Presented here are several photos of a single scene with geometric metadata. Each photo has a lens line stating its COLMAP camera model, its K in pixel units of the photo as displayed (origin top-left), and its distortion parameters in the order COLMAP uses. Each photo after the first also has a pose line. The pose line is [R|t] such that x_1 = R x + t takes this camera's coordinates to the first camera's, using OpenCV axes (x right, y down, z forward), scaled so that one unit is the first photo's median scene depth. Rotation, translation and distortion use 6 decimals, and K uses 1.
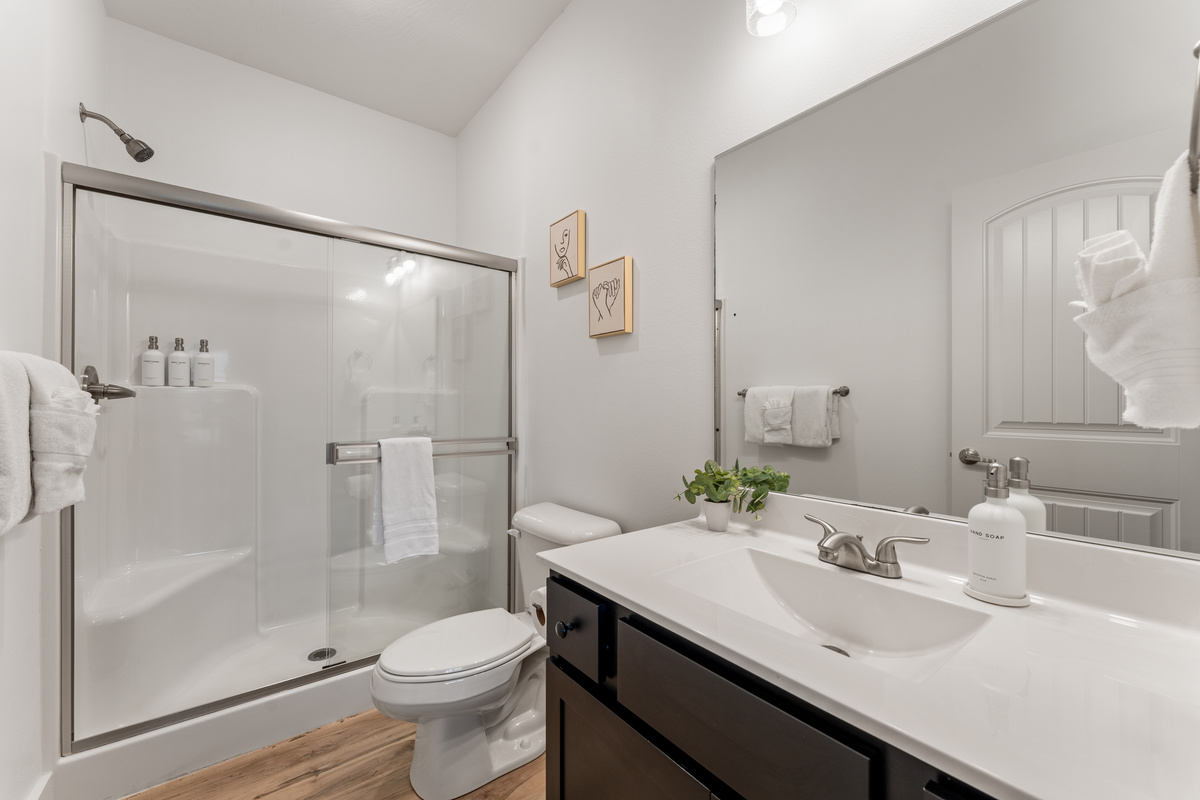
lens RADIAL K [[477.6, 0, 595.0], [0, 477.6, 403.8], [0, 0, 1]] dist [0.001043, 0.000025]
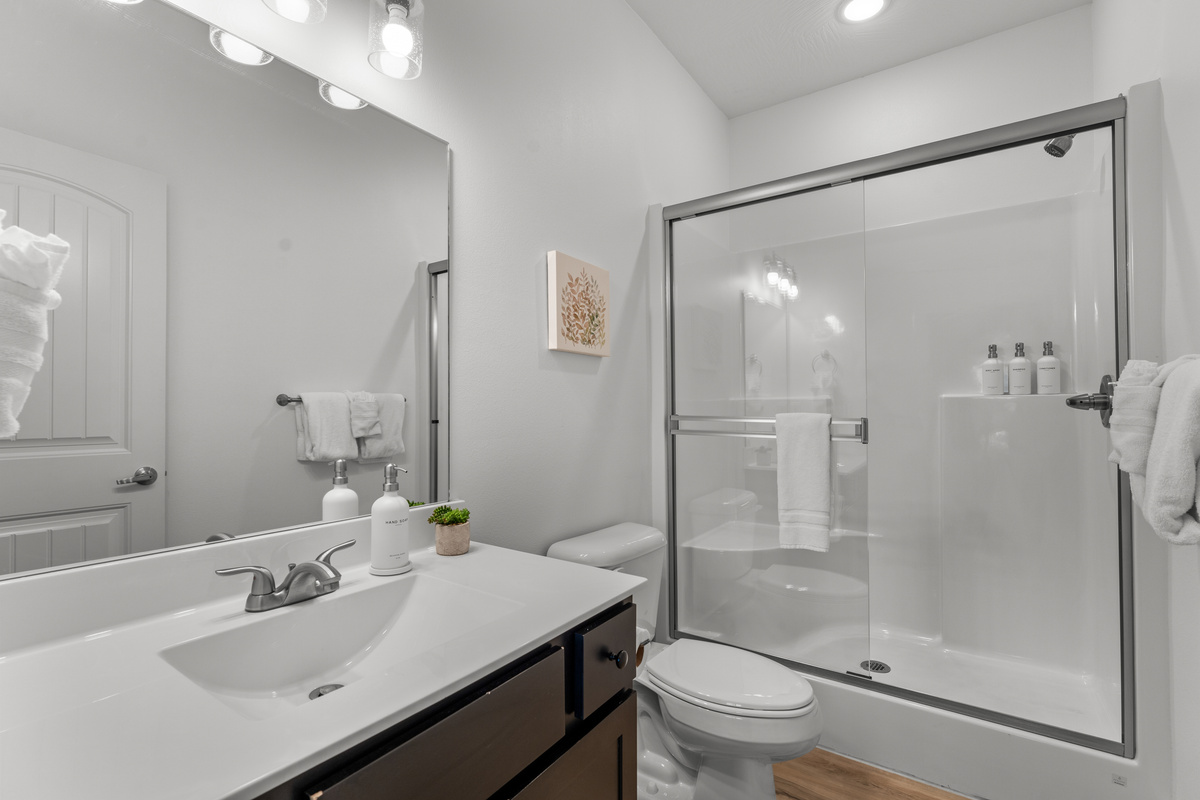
lens RADIAL K [[533.5, 0, 604.3], [0, 533.5, 405.1], [0, 0, 1]] dist [-0.002953, -0.000302]
pose [[-0.307600, 0.011419, 0.951447, -0.633263], [0.000270, 0.999929, -0.011914, -0.013304], [-0.951516, -0.003408, -0.307581, 0.802882]]
